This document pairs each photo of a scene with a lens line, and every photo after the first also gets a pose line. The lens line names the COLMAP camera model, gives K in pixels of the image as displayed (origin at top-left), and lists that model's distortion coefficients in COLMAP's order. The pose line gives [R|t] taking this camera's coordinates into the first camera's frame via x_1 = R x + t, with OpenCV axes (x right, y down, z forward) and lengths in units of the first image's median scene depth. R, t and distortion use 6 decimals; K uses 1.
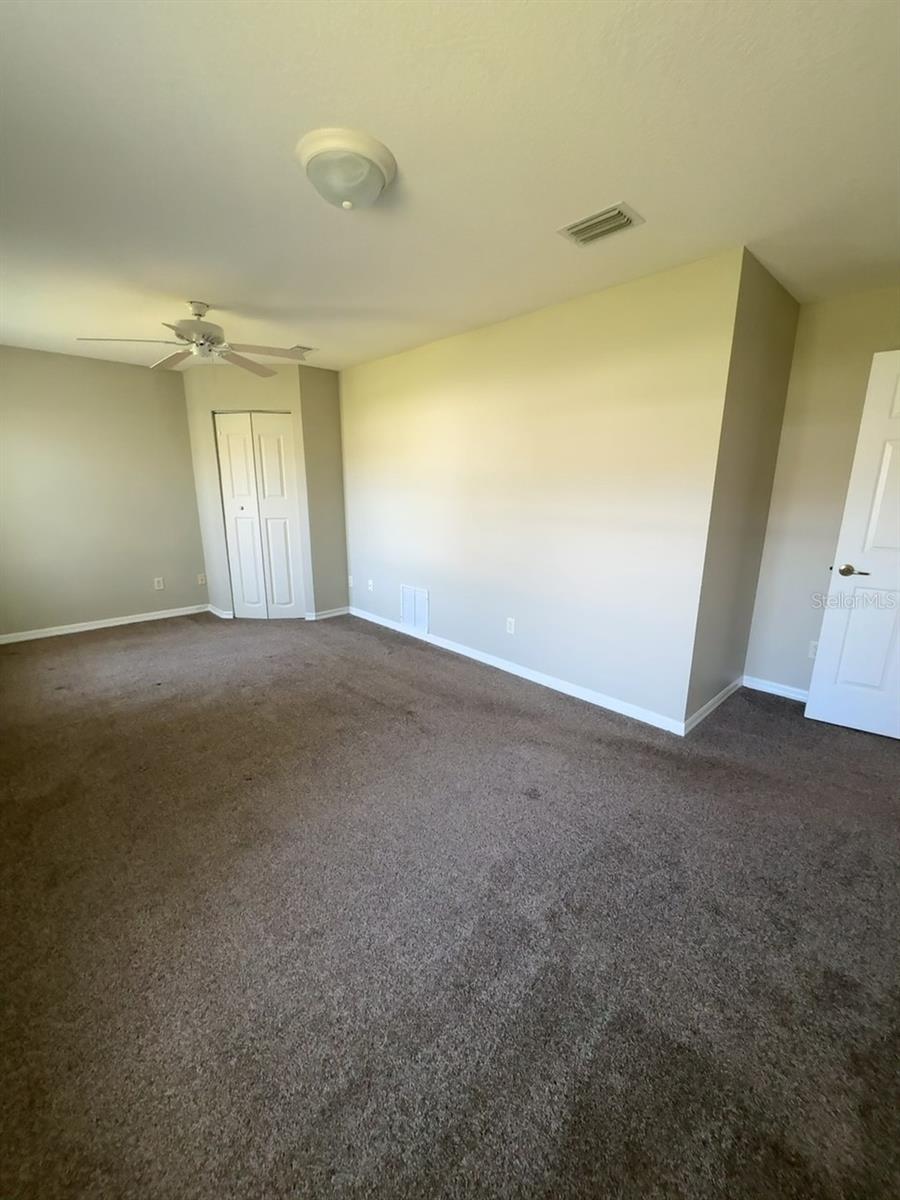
lens RADIAL K [[476.8, 0, 452.5], [0, 476.8, 599.1], [0, 0, 1]] dist [-0.003803, 0.000708]
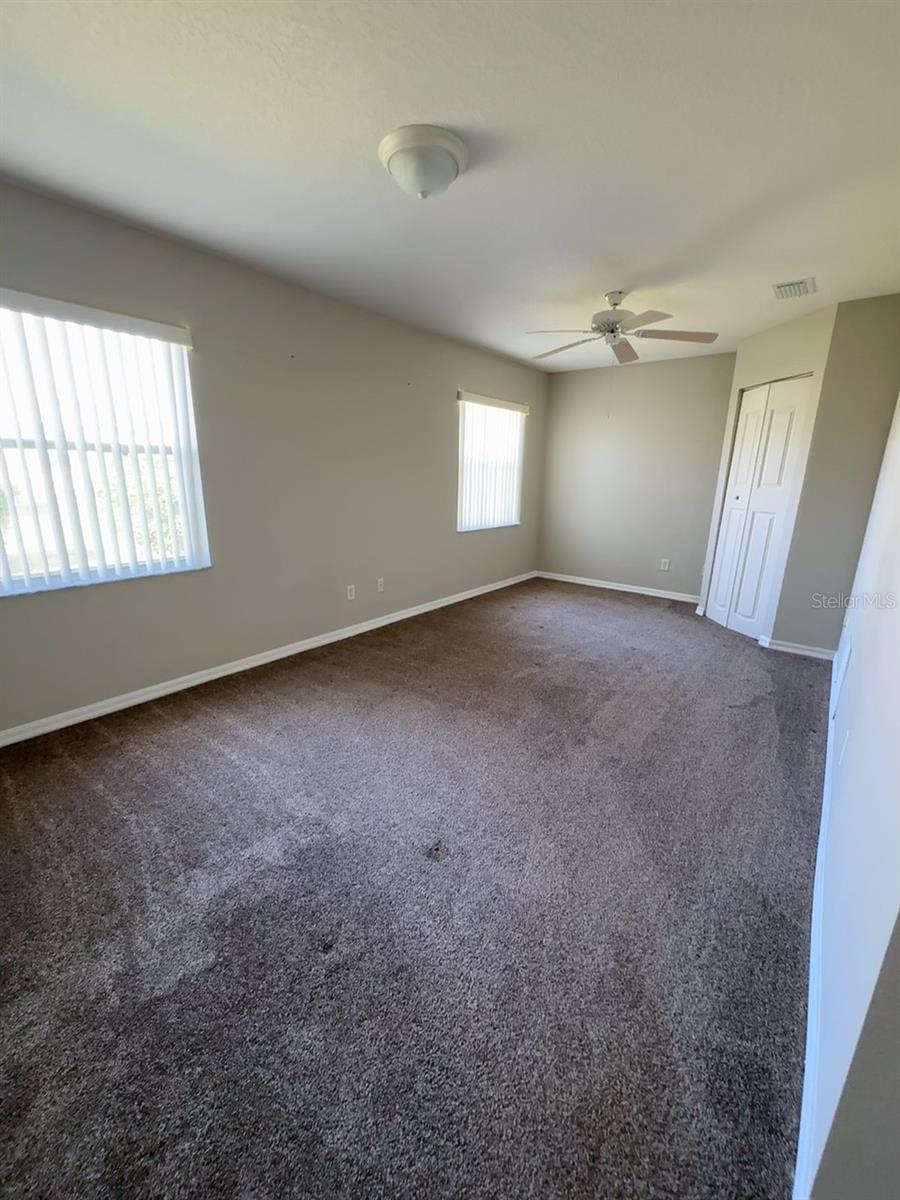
lens RADIAL K [[476.8, 0, 452.0], [0, 476.8, 600.1], [0, 0, 1]] dist [-0.003803, 0.000708]
pose [[0.136697, 0.251200, -0.958234, 0.454445], [-0.249423, 0.944878, 0.212117, -0.081677], [0.958698, 0.210010, 0.191817, 0.442530]]
